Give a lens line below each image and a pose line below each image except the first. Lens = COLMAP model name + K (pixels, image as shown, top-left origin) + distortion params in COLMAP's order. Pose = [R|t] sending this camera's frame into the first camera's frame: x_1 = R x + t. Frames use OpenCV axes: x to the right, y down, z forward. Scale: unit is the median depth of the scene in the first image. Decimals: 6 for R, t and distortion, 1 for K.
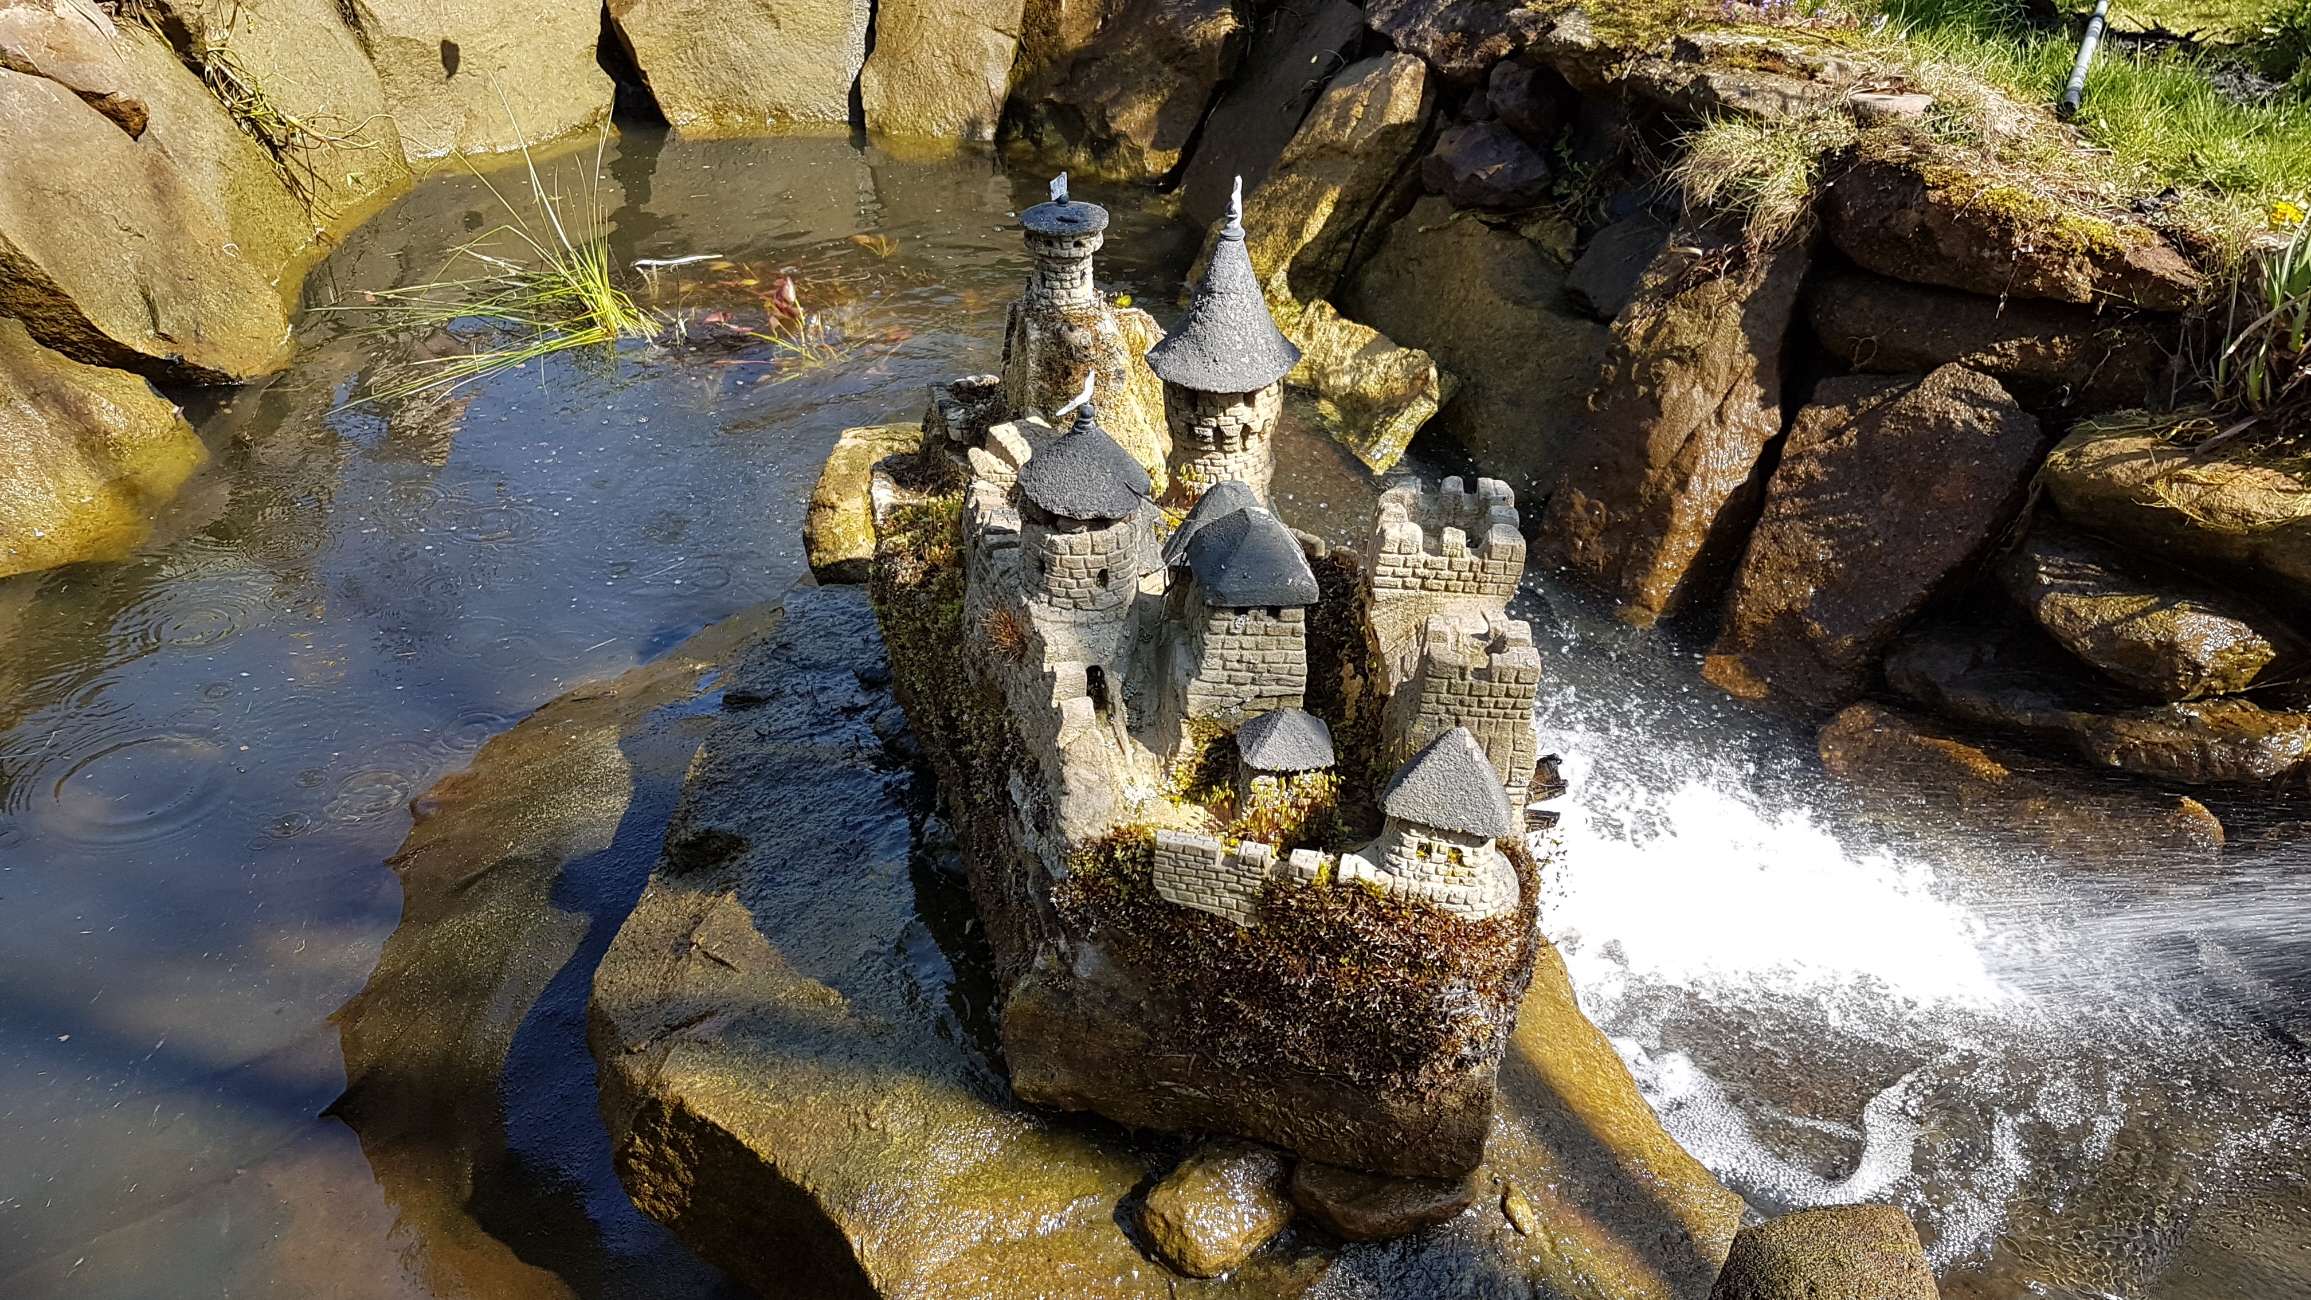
lens RADIAL K [[1827.1, 0, 1151.6], [0, 1827.1, 710.0], [0, 0, 1]] dist [-0.031155, -0.006143]
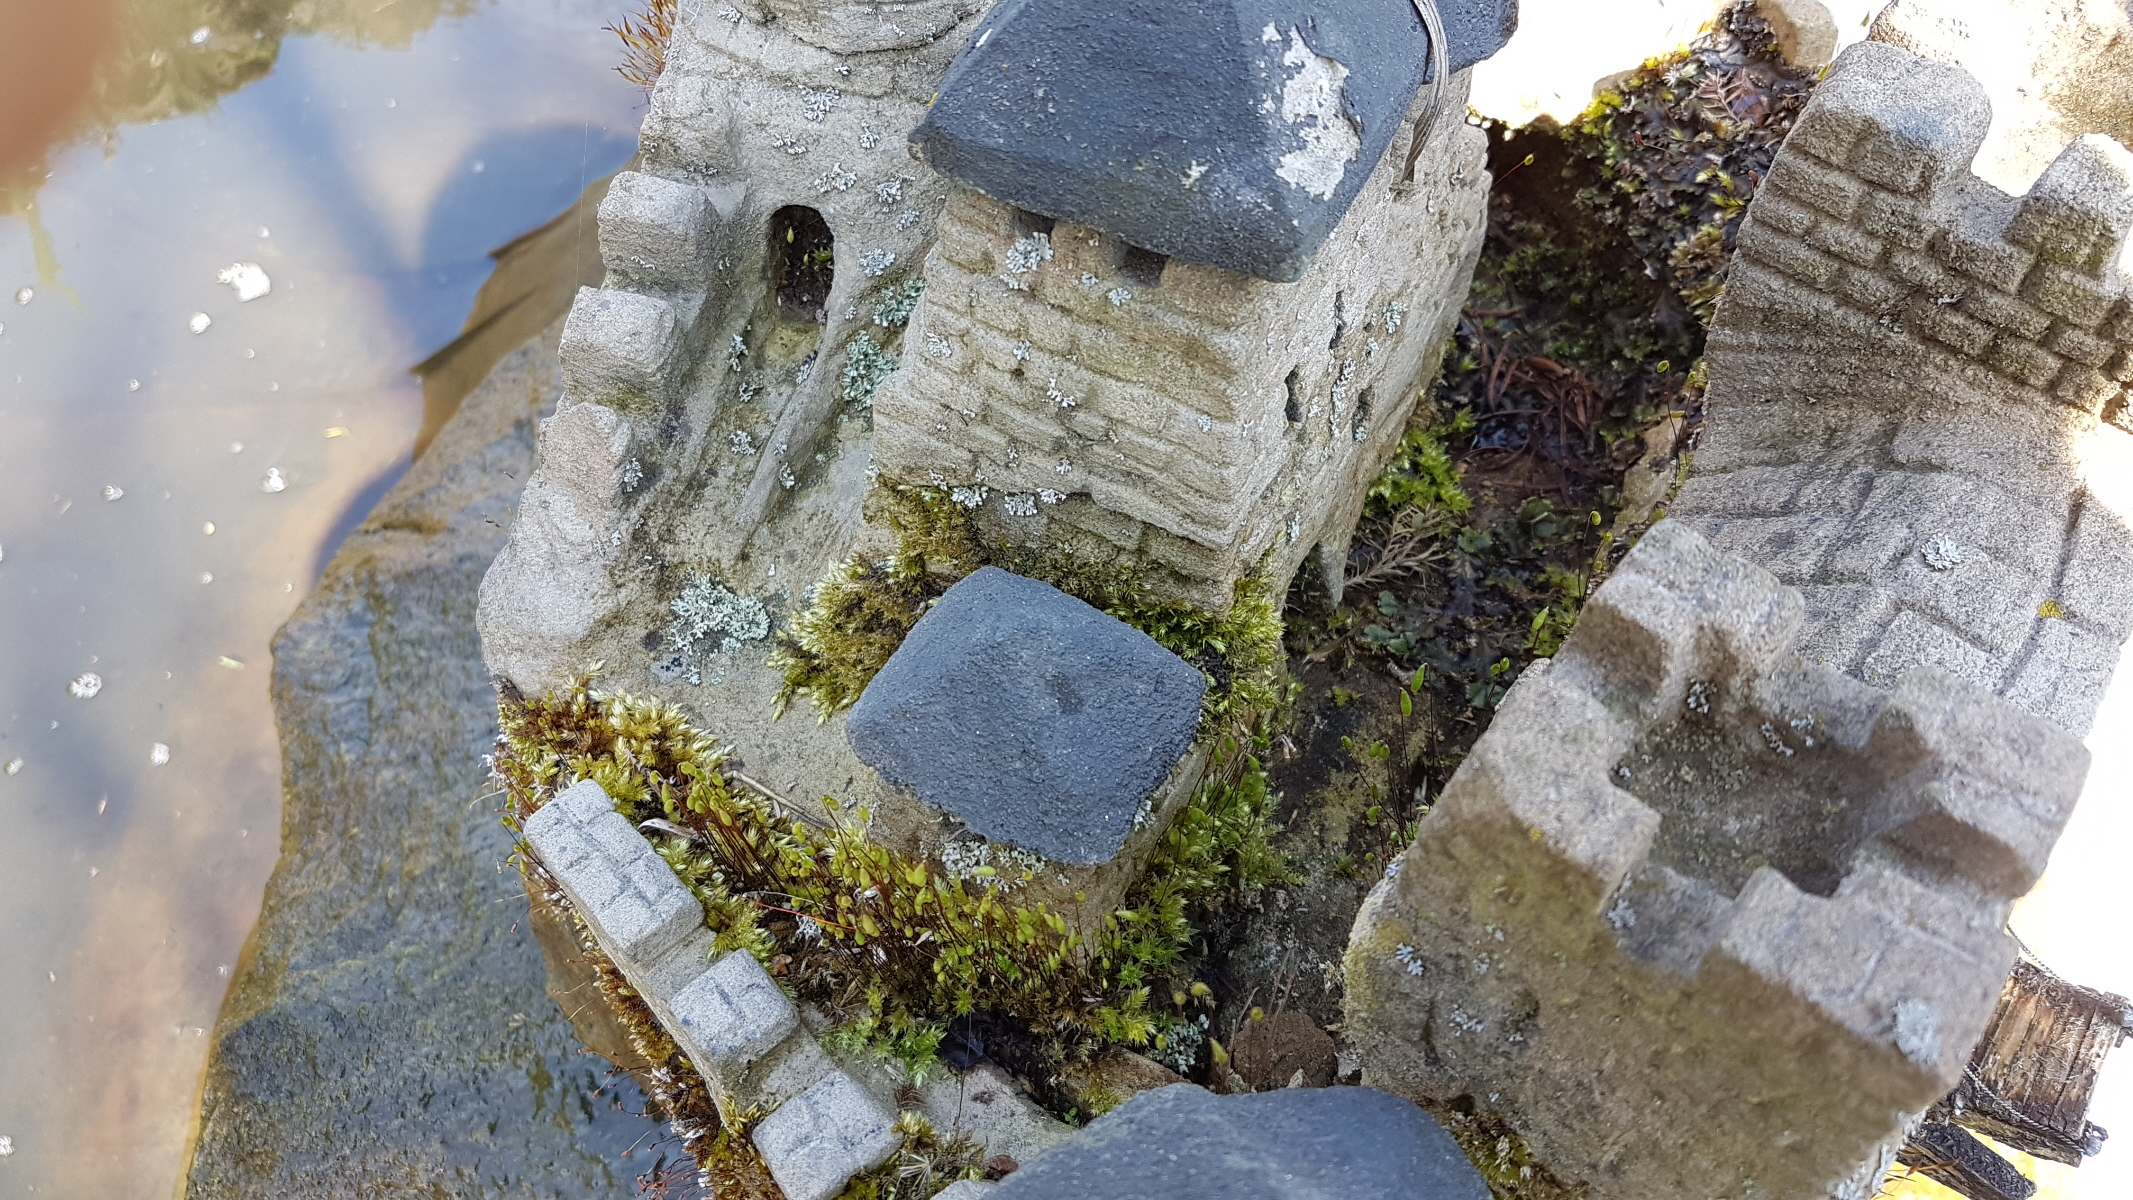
lens RADIAL K [[1686.4, 0, 1062.9], [0, 1686.4, 655.3], [0, 0, 1]] dist [-0.031155, -0.006143]
pose [[0.809376, 0.446821, -0.381132, 0.174506], [-0.265060, 0.857032, 0.441859, -0.107305], [0.524074, -0.256608, 0.812095, 0.764767]]
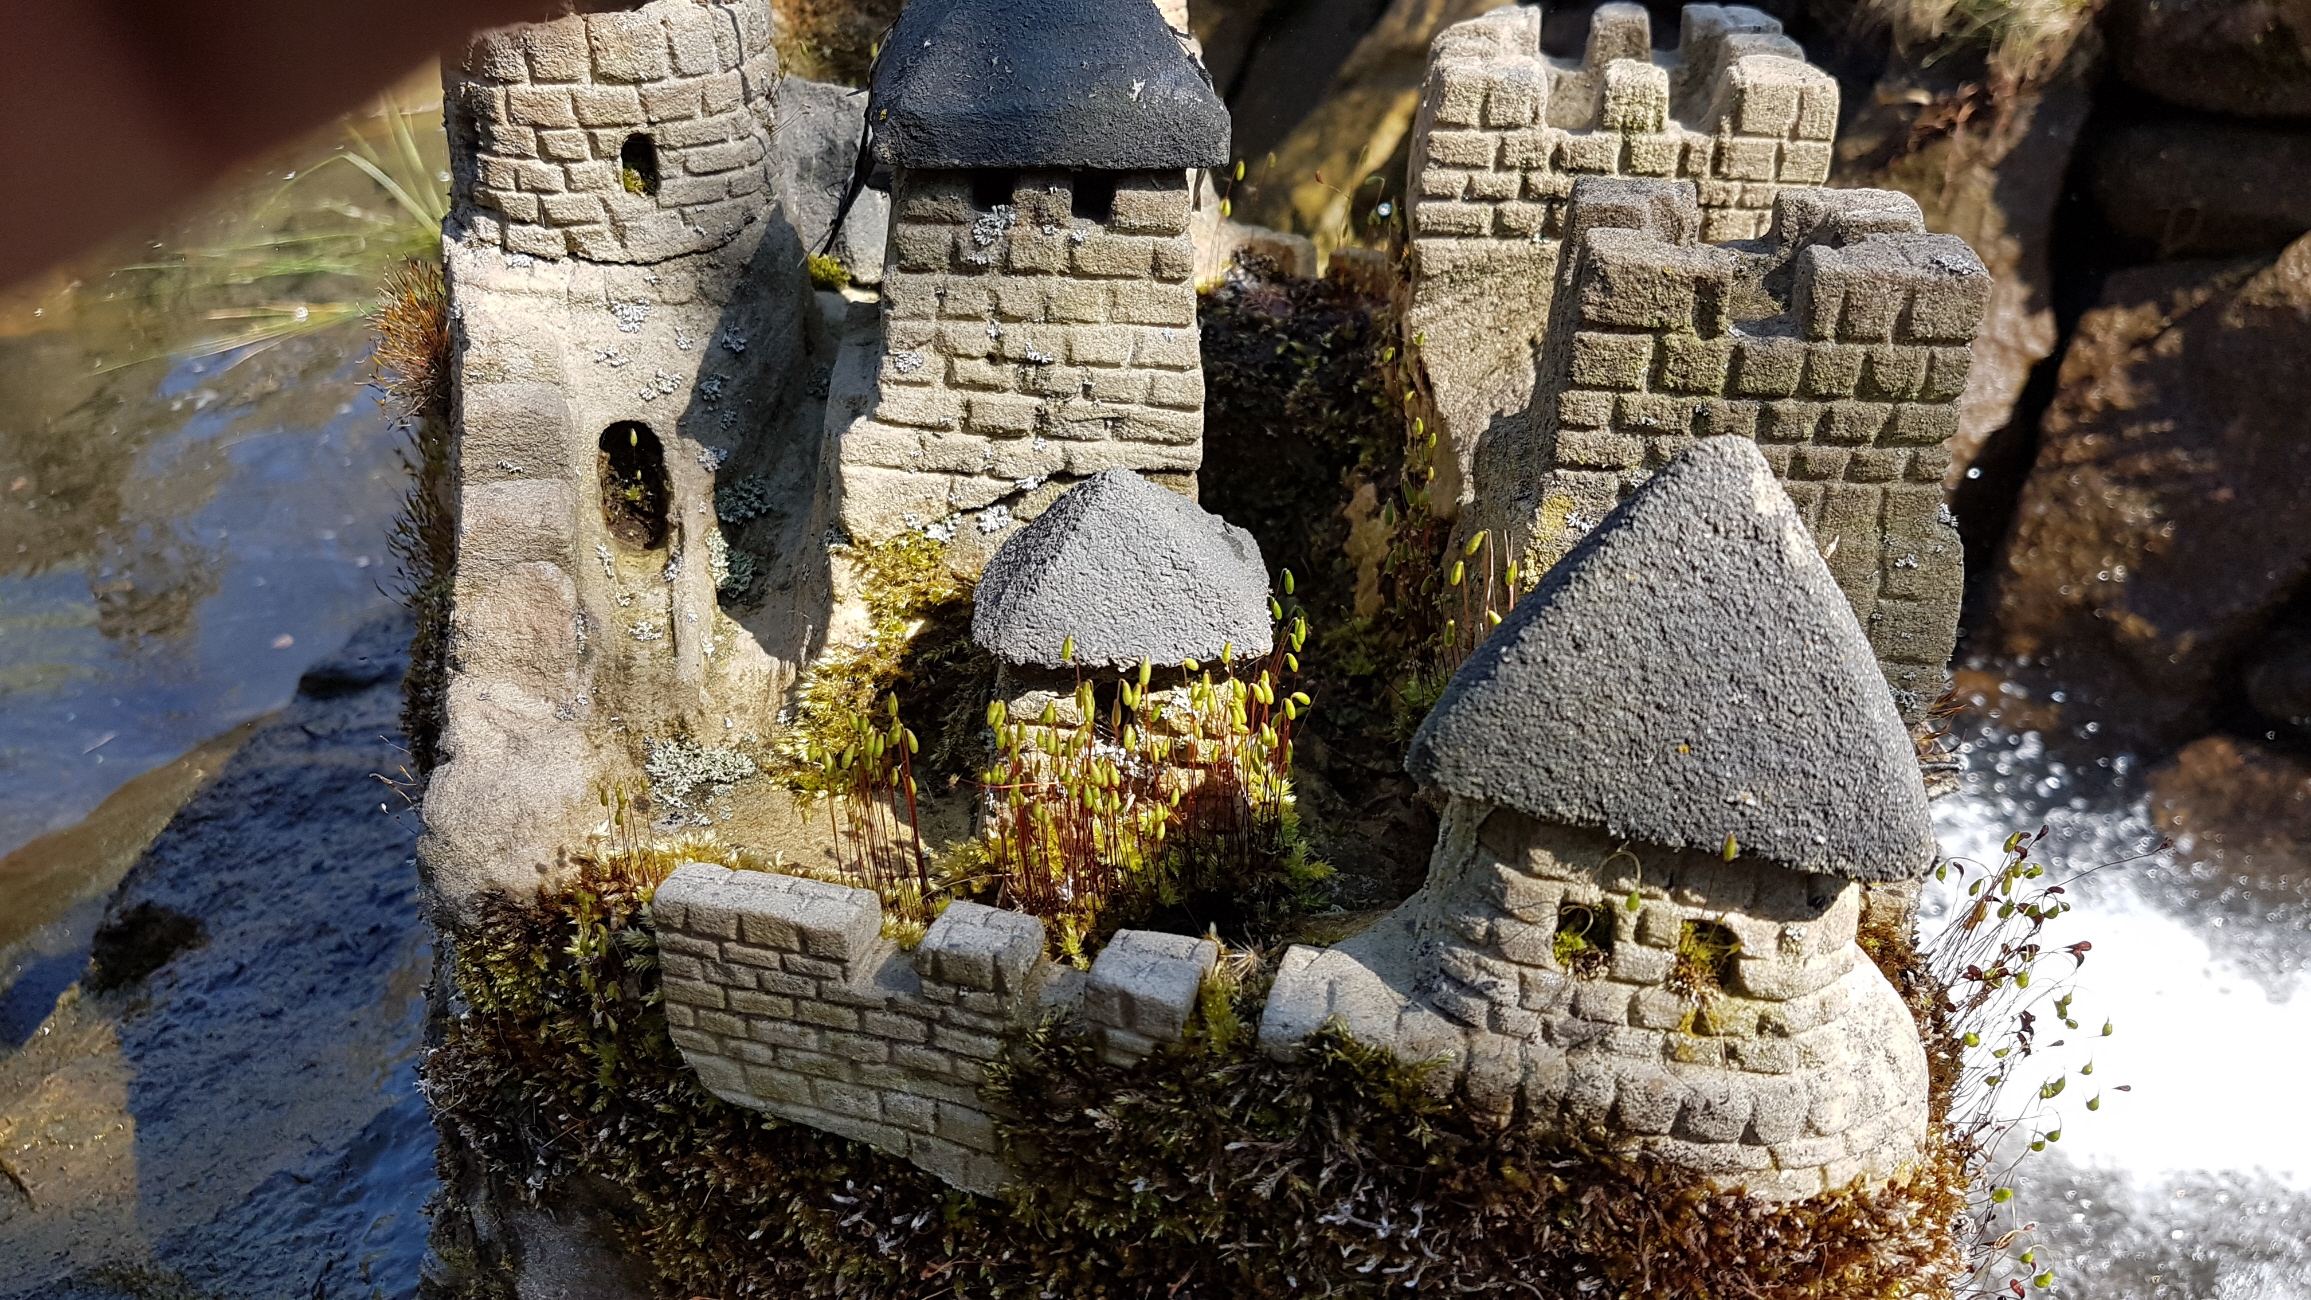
lens RADIAL K [[1827.1, 0, 1151.6], [0, 1827.1, 710.0], [0, 0, 1]] dist [-0.031155, -0.006143]
pose [[0.998572, -0.001188, -0.053404, 0.092892], [-0.002196, 0.997994, -0.063265, 0.056660], [0.053372, 0.063292, 0.996567, 0.673441]]
